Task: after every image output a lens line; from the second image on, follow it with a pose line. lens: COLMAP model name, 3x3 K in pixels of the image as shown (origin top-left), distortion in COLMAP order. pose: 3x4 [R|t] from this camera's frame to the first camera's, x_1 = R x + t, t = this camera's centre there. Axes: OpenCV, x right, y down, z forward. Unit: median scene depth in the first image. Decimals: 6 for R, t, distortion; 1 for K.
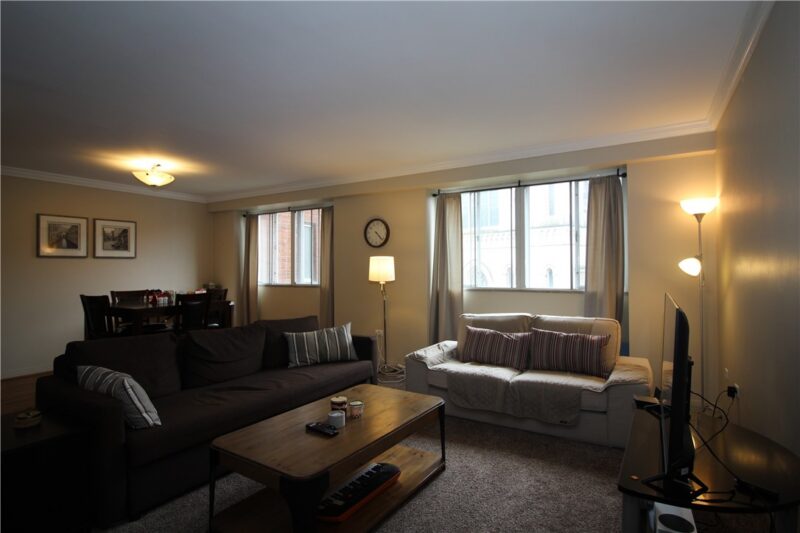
lens RADIAL K [[410.7, 0, 400.0], [0, 410.7, 266.5], [0, 0, 1]] dist [-0.002582, -0.000377]
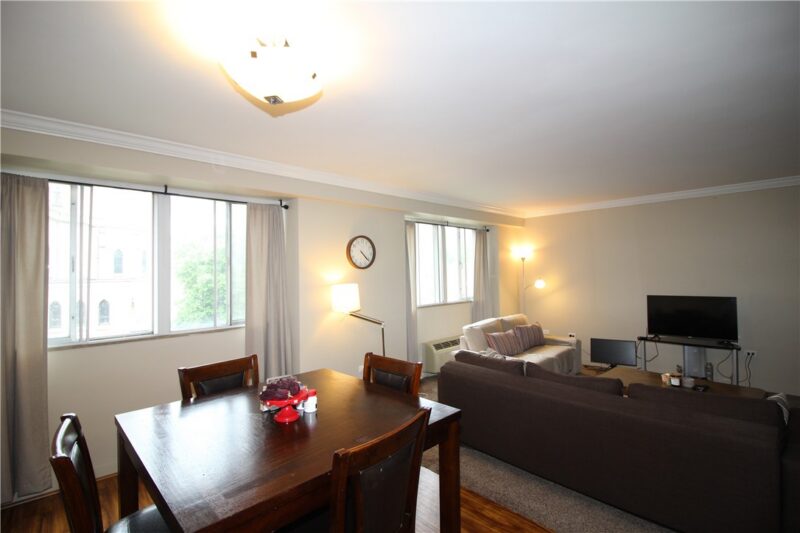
lens RADIAL K [[381.0, 0, 400.0], [0, 381.0, 266.5], [0, 0, 1]] dist [-0.022704, -0.000300]
pose [[0.263397, 0.019243, 0.964496, -0.815409], [0.014478, 0.999610, -0.023897, -0.031640], [-0.964579, 0.020259, 0.263015, 0.718605]]
